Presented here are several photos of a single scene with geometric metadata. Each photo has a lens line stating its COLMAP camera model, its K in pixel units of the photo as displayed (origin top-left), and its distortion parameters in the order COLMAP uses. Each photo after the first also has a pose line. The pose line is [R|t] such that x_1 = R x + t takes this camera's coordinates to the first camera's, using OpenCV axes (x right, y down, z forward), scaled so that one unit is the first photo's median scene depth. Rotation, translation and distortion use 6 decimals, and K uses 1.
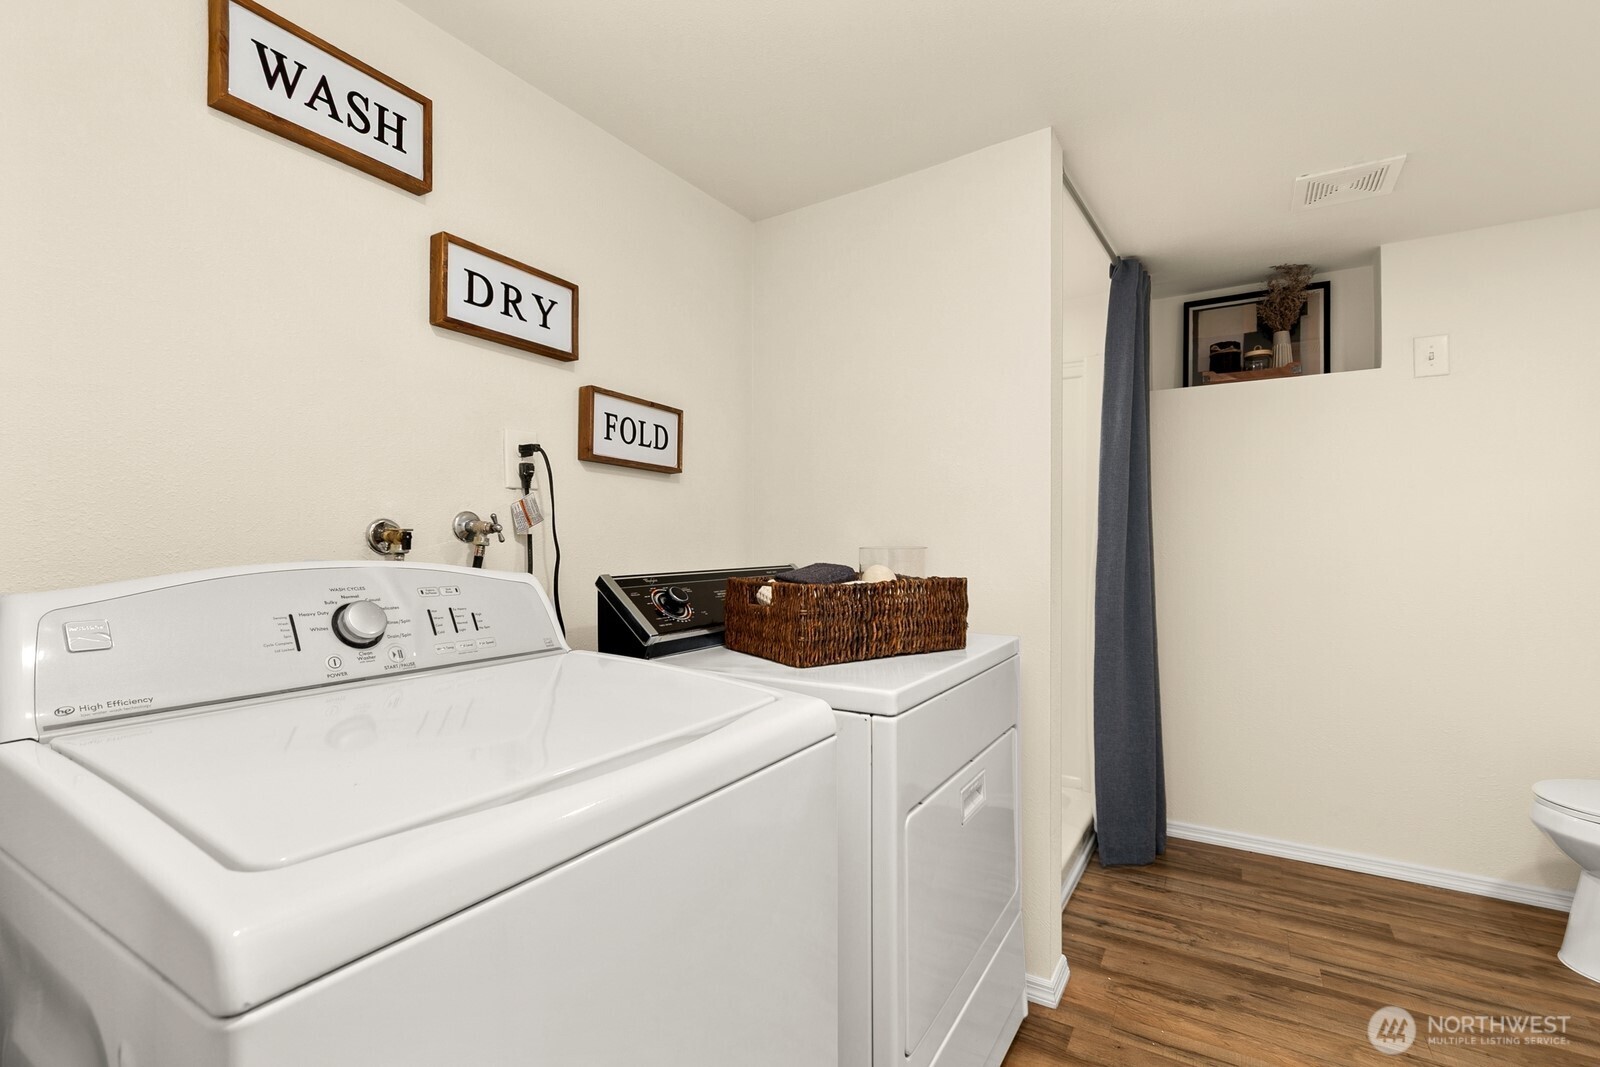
lens RADIAL K [[717.7, 0, 794.0], [0, 717.7, 536.8], [0, 0, 1]] dist [0.008533, -0.003313]
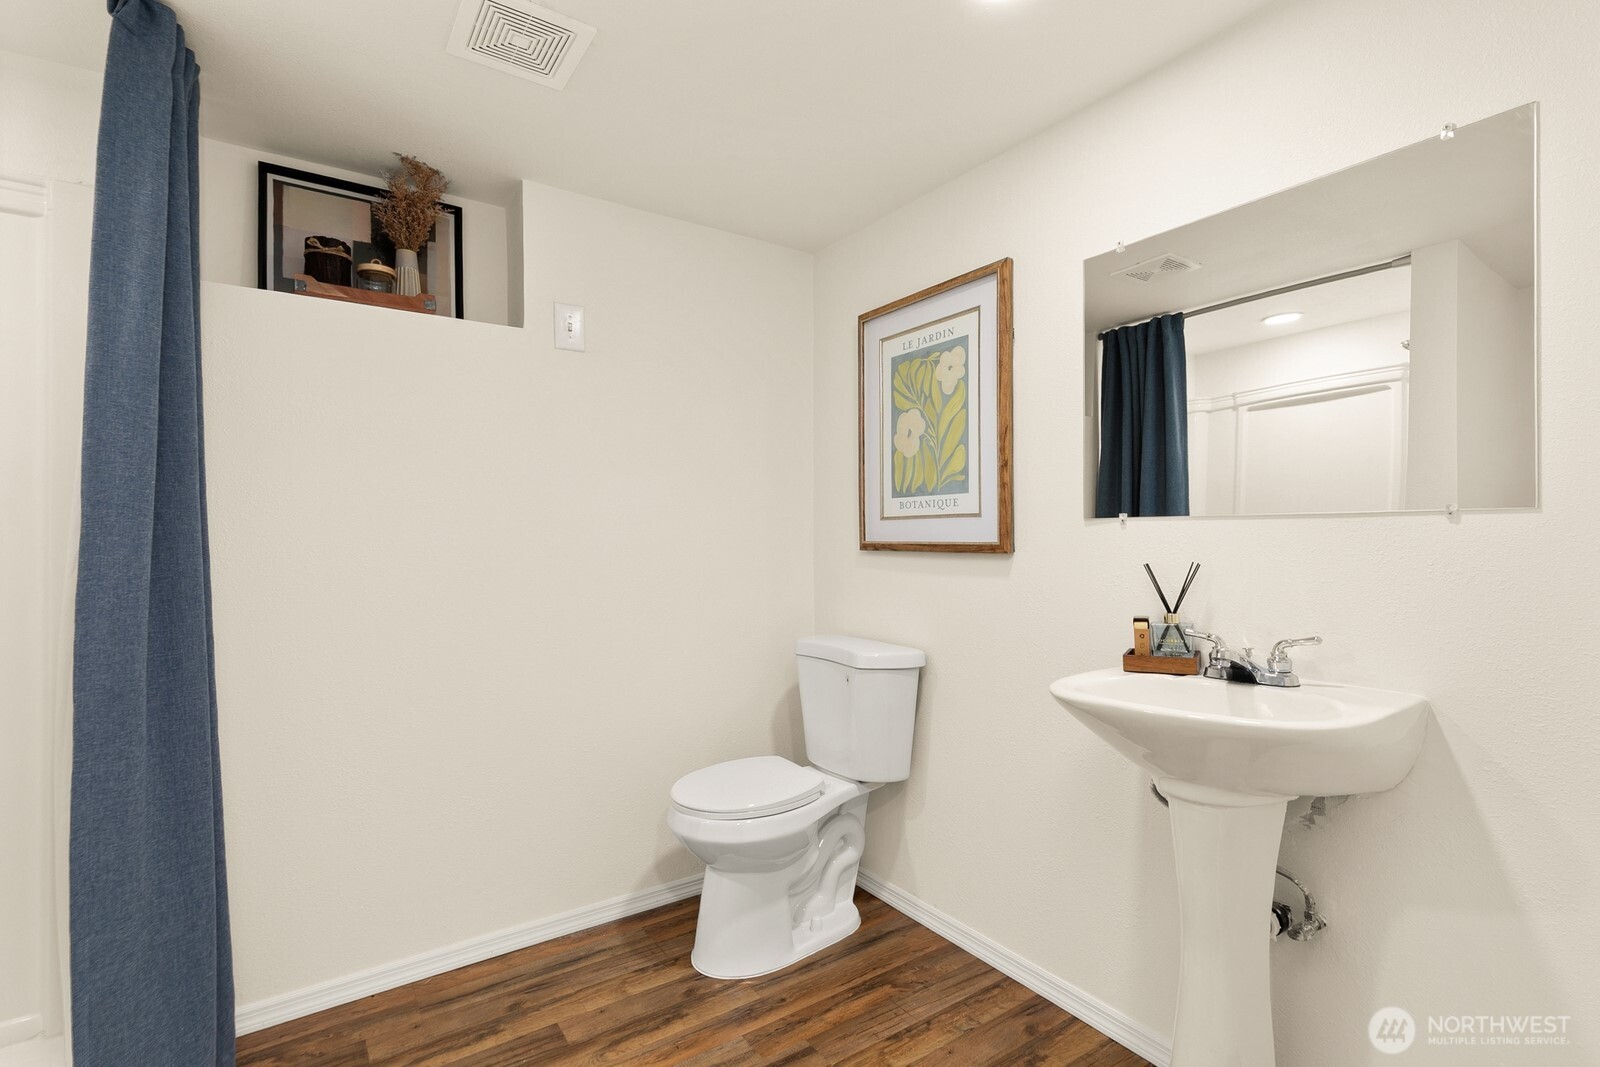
lens RADIAL K [[717.7, 0, 785.4], [0, 717.7, 542.8], [0, 0, 1]] dist [0.008533, -0.003313]
pose [[0.396311, -0.002877, 0.918112, 0.165679], [0.001853, 0.999996, 0.002333, 0.009225], [-0.918115, 0.000777, 0.396314, 0.373909]]
